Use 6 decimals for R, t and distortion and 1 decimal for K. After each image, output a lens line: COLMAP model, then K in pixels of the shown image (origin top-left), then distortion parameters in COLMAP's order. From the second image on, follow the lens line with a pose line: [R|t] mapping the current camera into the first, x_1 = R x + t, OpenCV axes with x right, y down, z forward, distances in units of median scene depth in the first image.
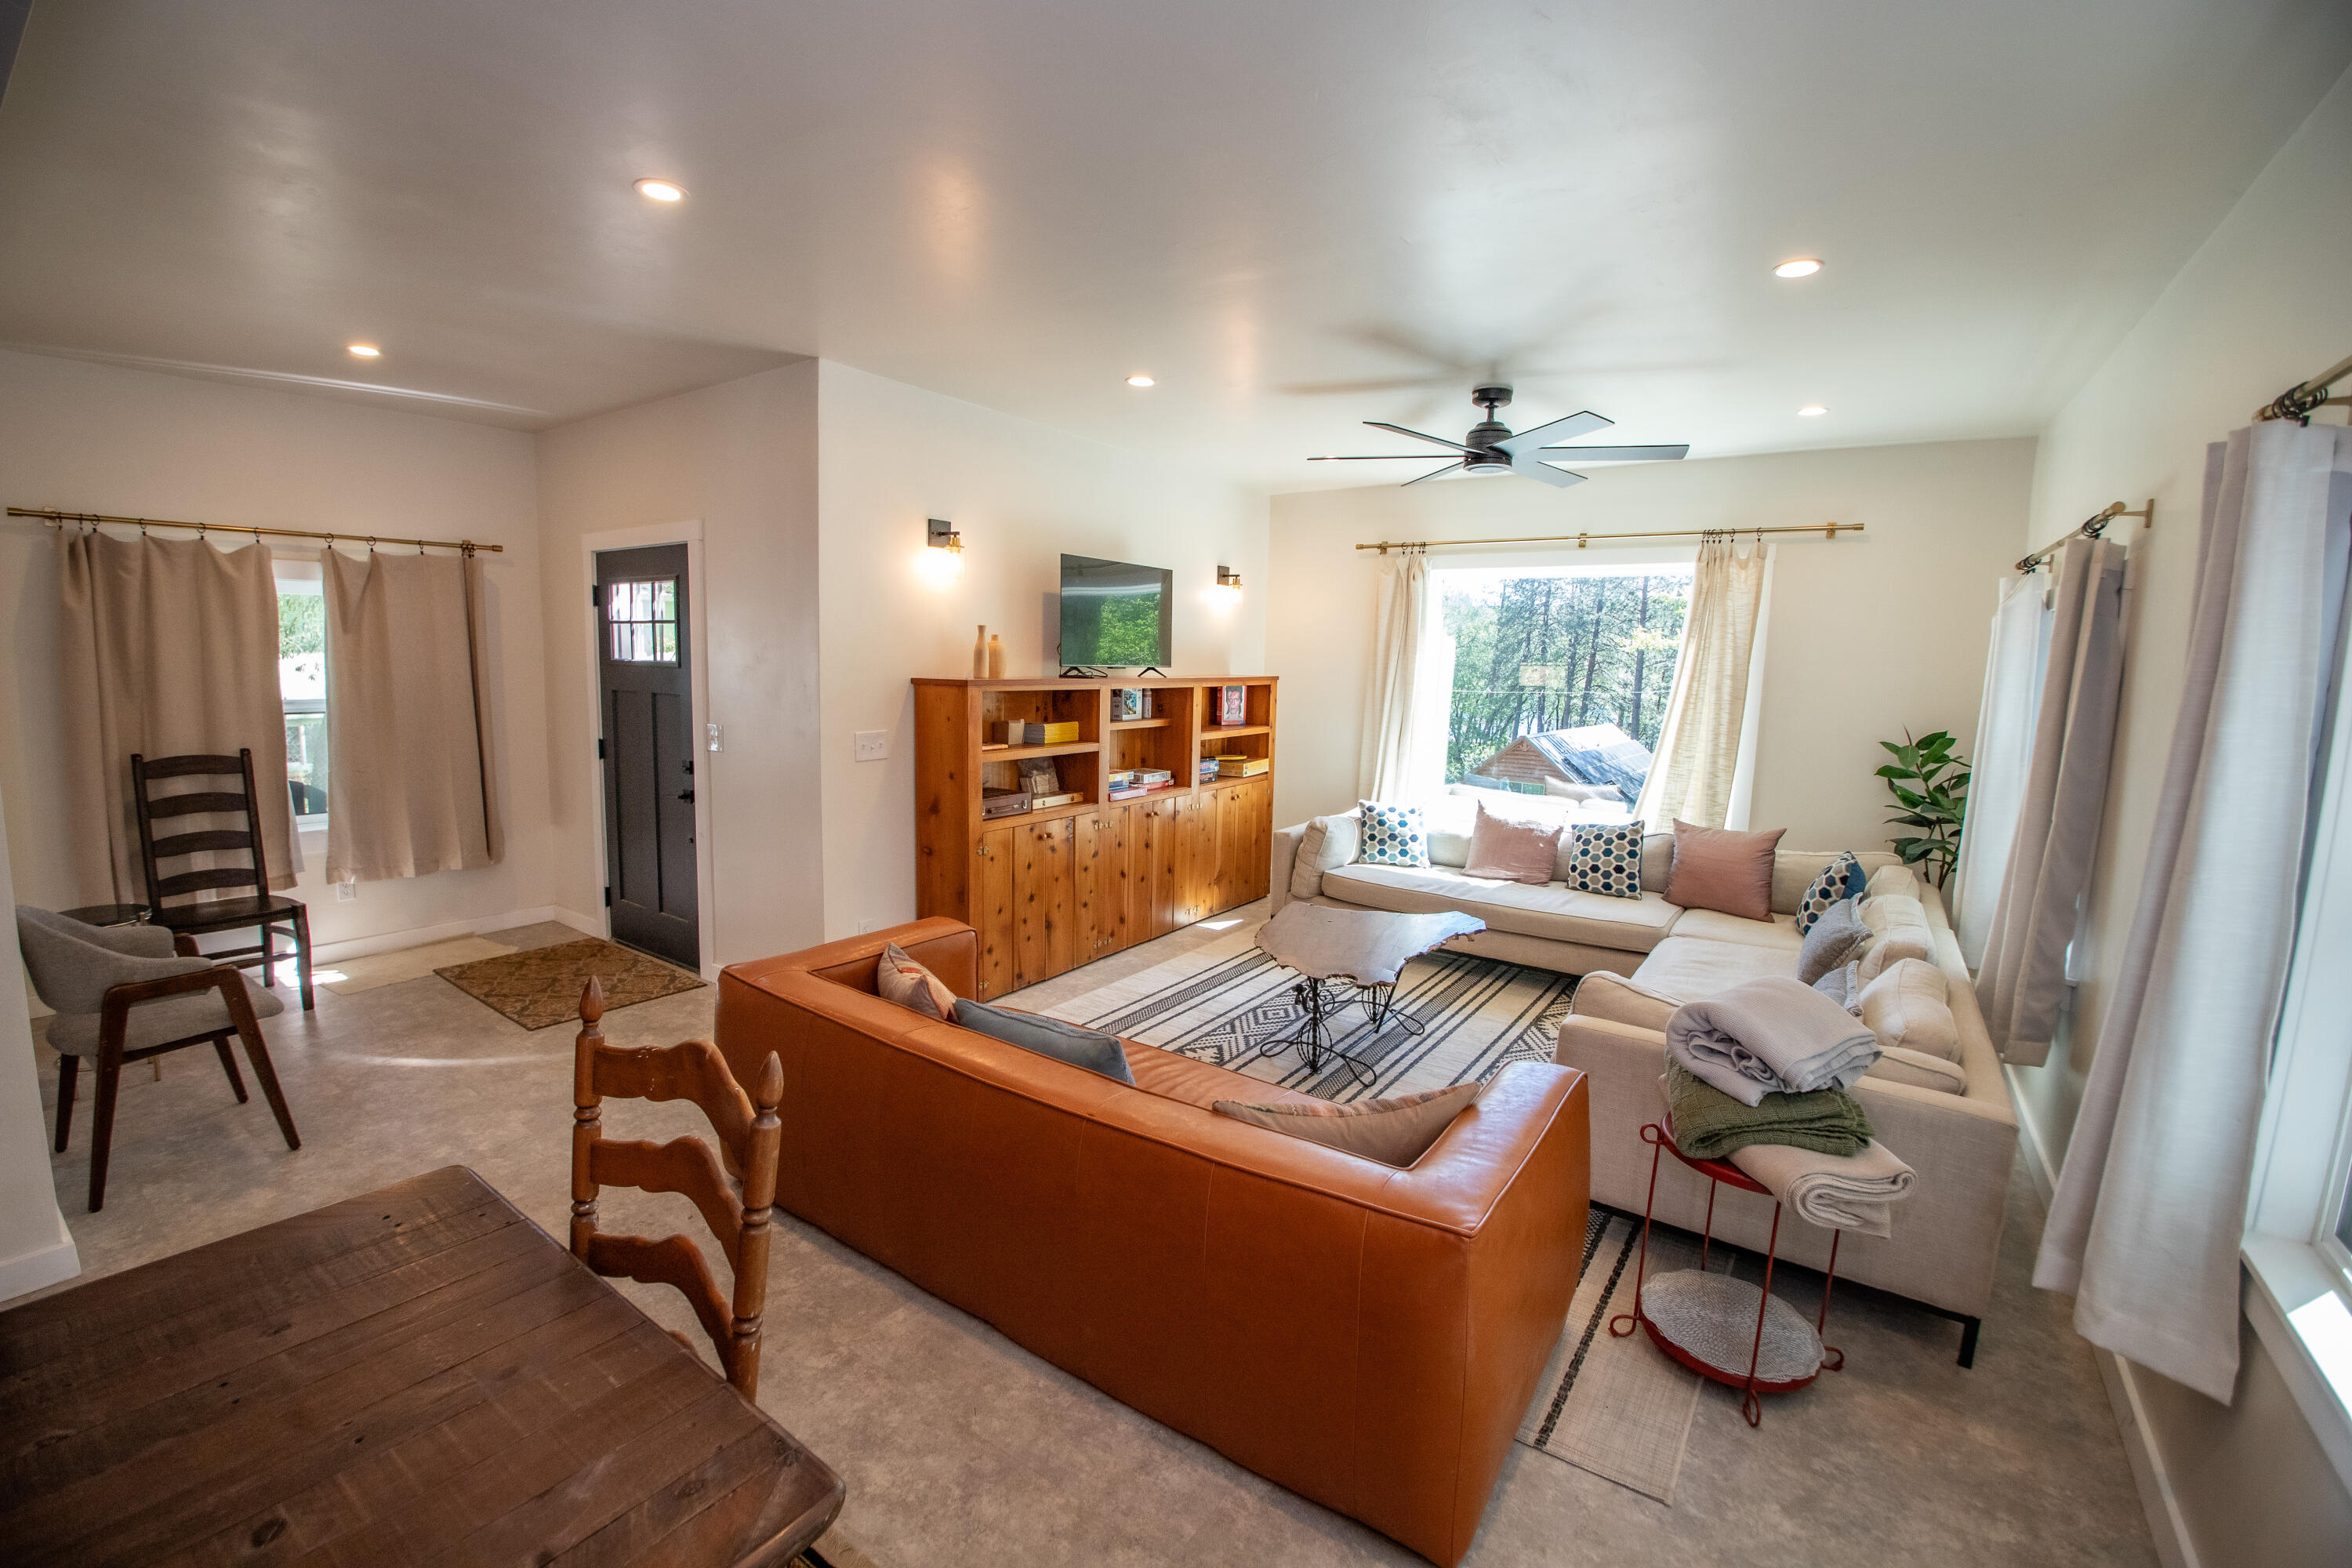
lens RADIAL K [[978.6, 0, 1158.8], [0, 978.6, 785.1], [0, 0, 1]] dist [-0.029669, -0.006371]
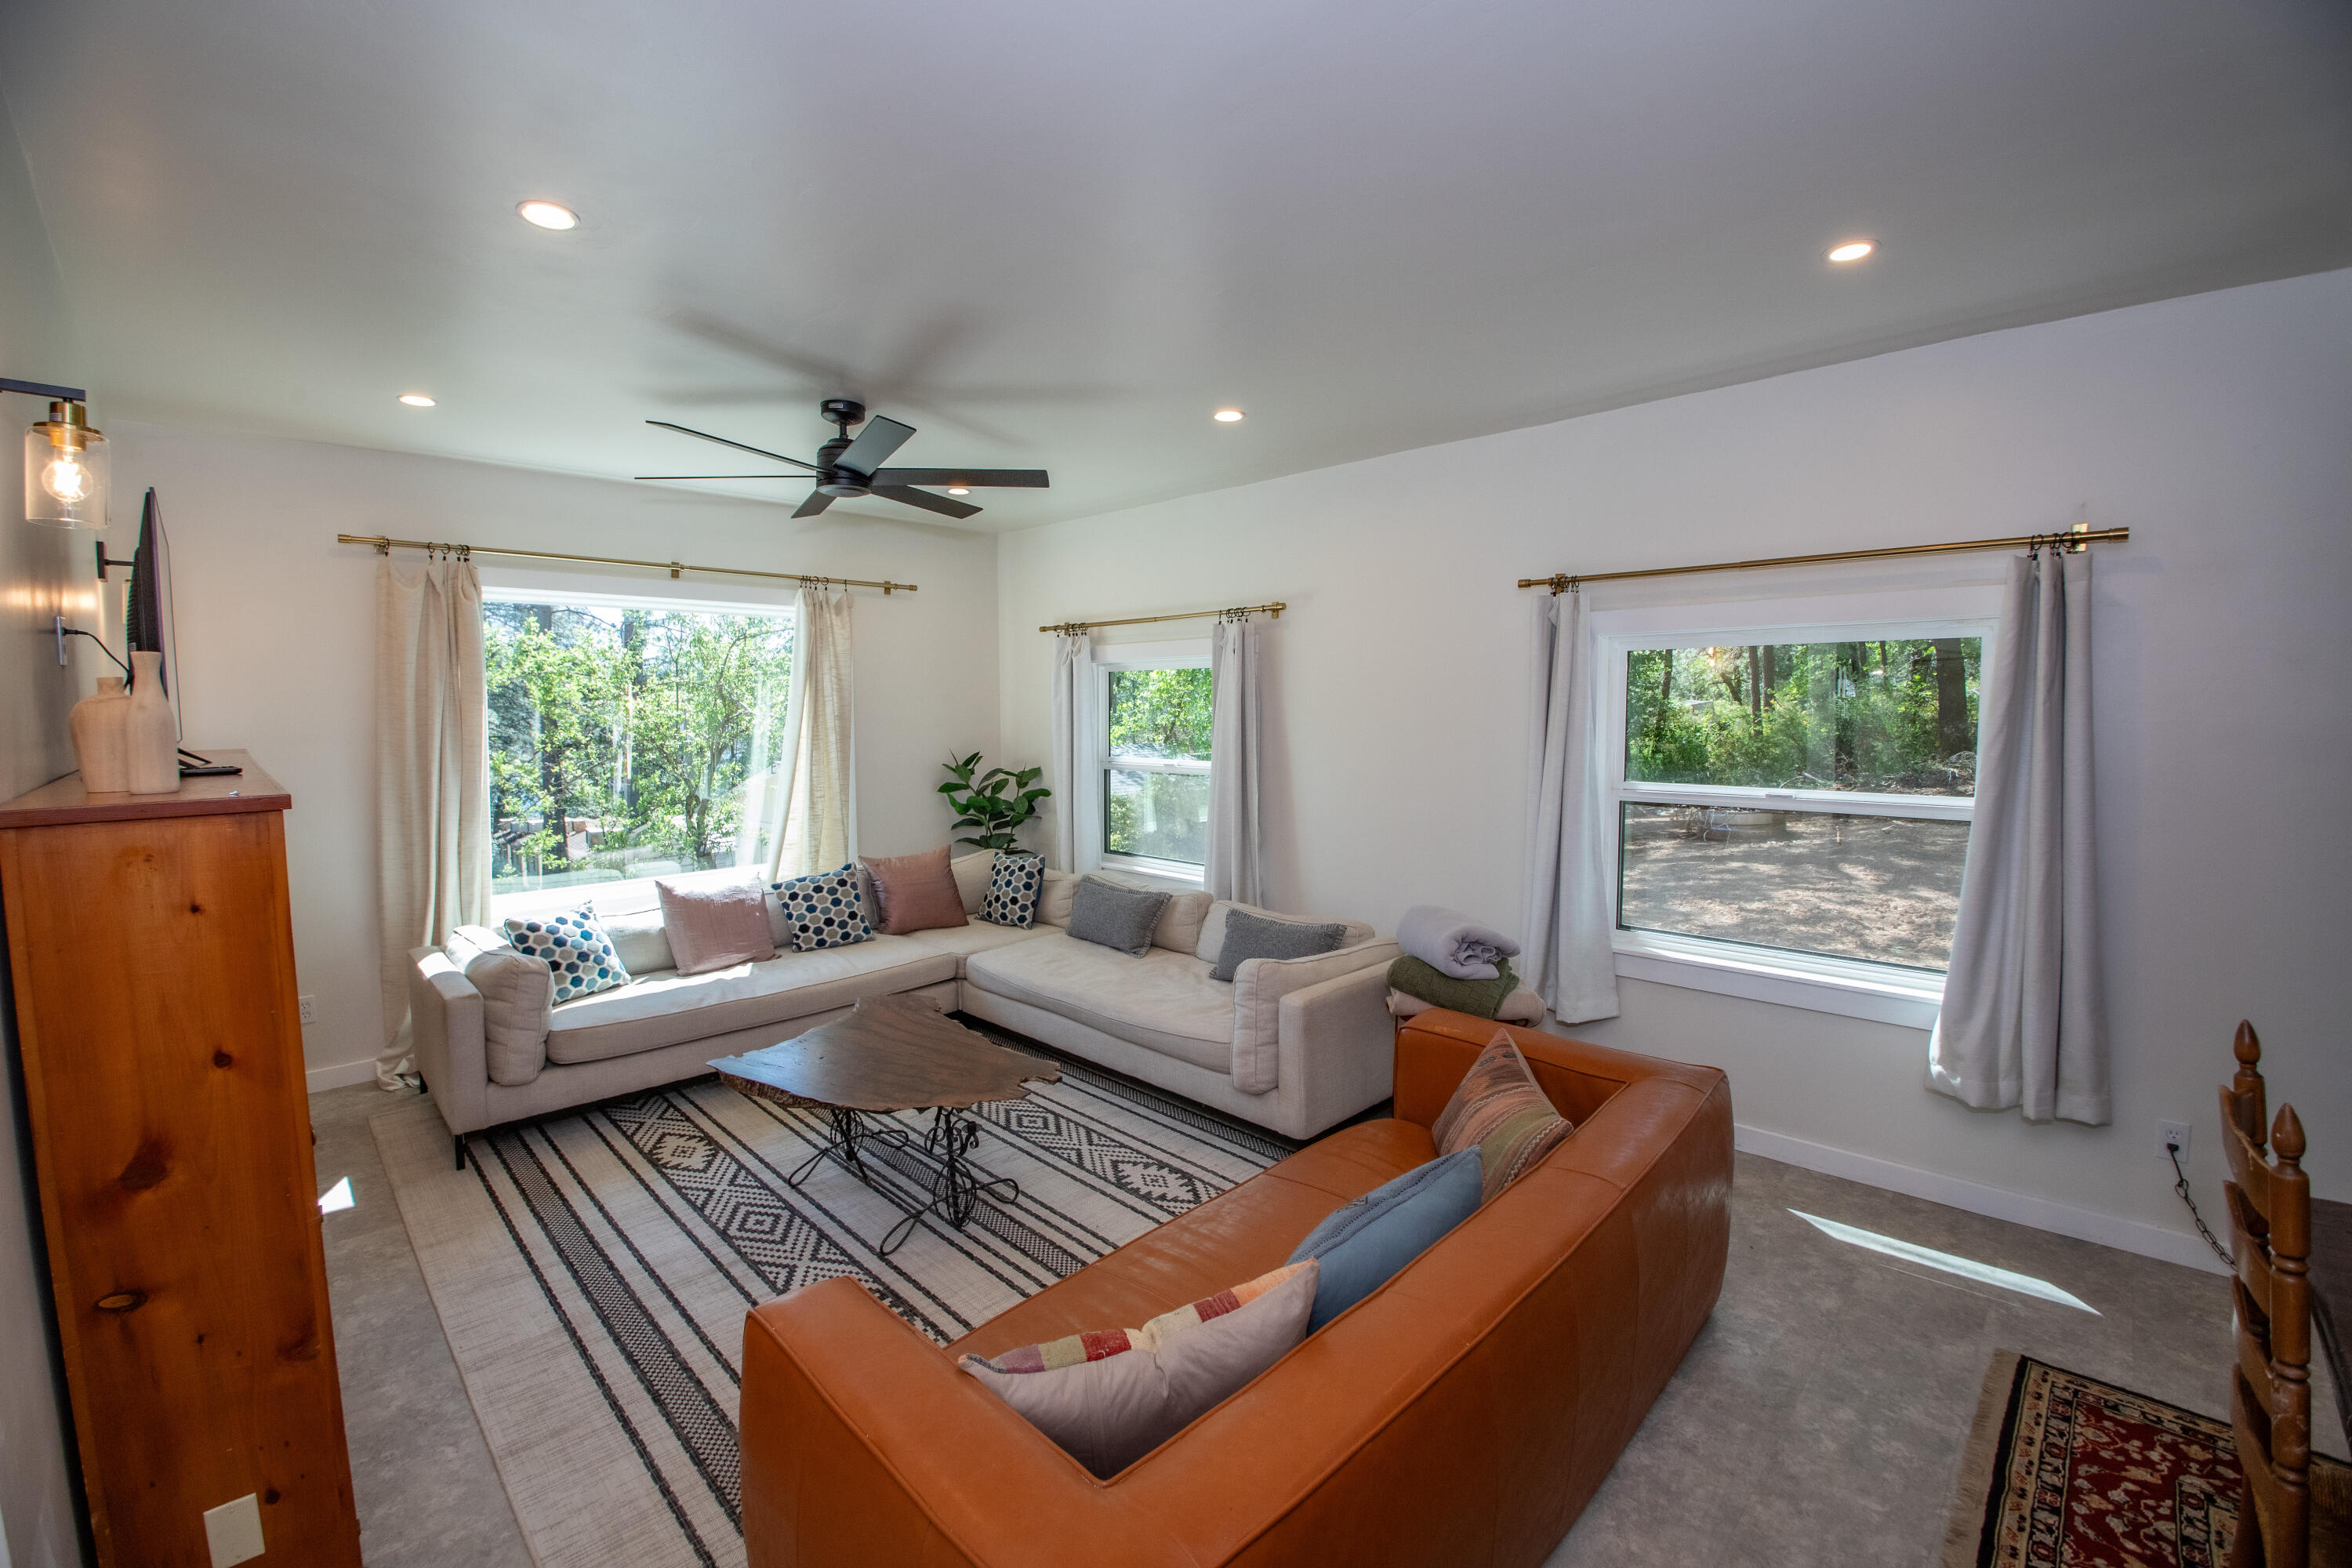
lens RADIAL K [[978.6, 0, 1166.3], [0, 978.6, 773.2], [0, 0, 1]] dist [-0.029669, -0.006371]
pose [[0.168485, -0.091091, 0.981486, -0.416080], [0.137749, 0.988126, 0.068060, -0.077124], [-0.976032, 0.123732, 0.179033, 0.485177]]
